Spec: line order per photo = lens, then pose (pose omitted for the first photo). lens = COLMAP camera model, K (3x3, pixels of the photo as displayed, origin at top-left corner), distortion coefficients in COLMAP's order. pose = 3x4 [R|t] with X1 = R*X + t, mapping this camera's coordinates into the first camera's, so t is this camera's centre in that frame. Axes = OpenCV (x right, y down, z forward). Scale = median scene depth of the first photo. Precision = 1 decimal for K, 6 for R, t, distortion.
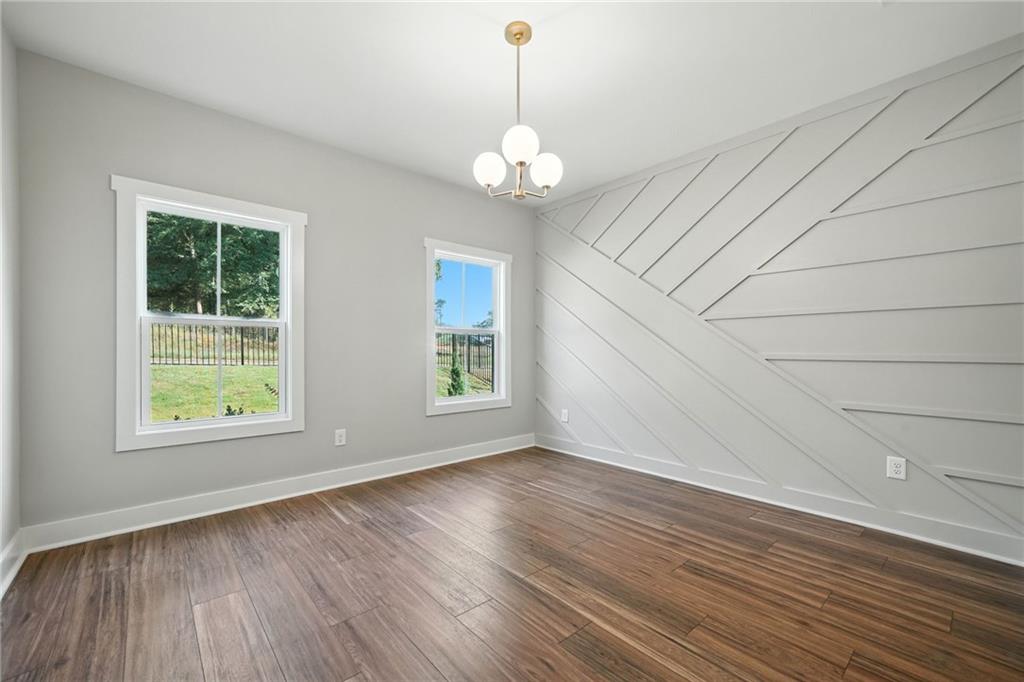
lens RADIAL K [[445.6, 0, 509.2], [0, 445.6, 349.9], [0, 0, 1]] dist [0.000811, 0.000062]
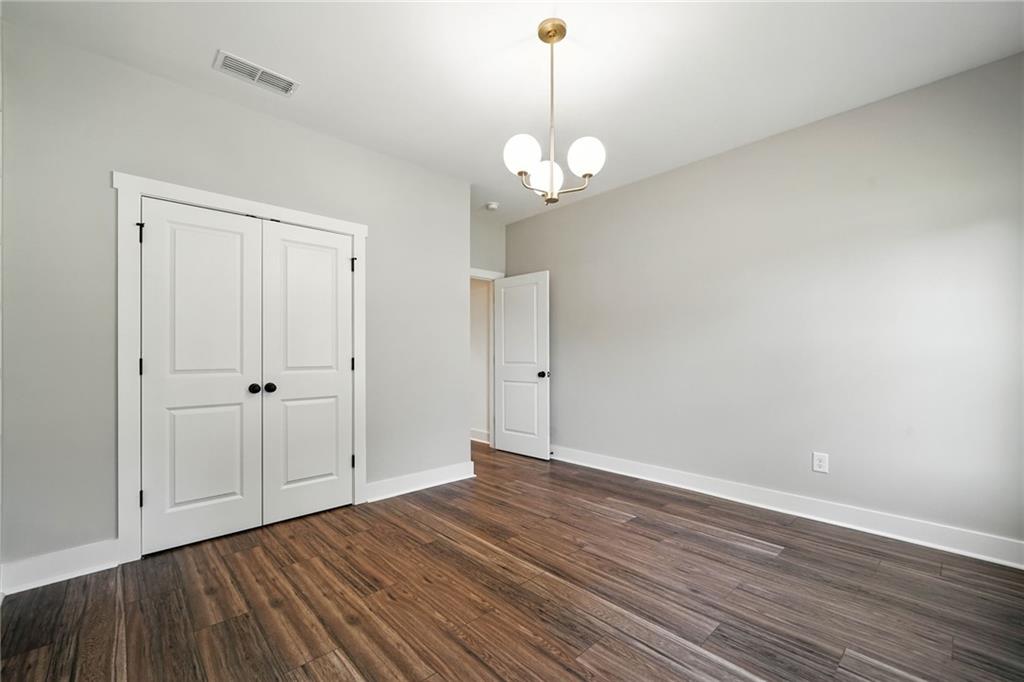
lens RADIAL K [[445.6, 0, 509.2], [0, 445.6, 349.9], [0, 0, 1]] dist [0.000811, 0.000062]
pose [[-0.999519, 0.001987, -0.030946, 0.148572], [0.002359, 0.999925, -0.012006, -0.012533], [0.030920, -0.012073, -0.999449, 2.041659]]
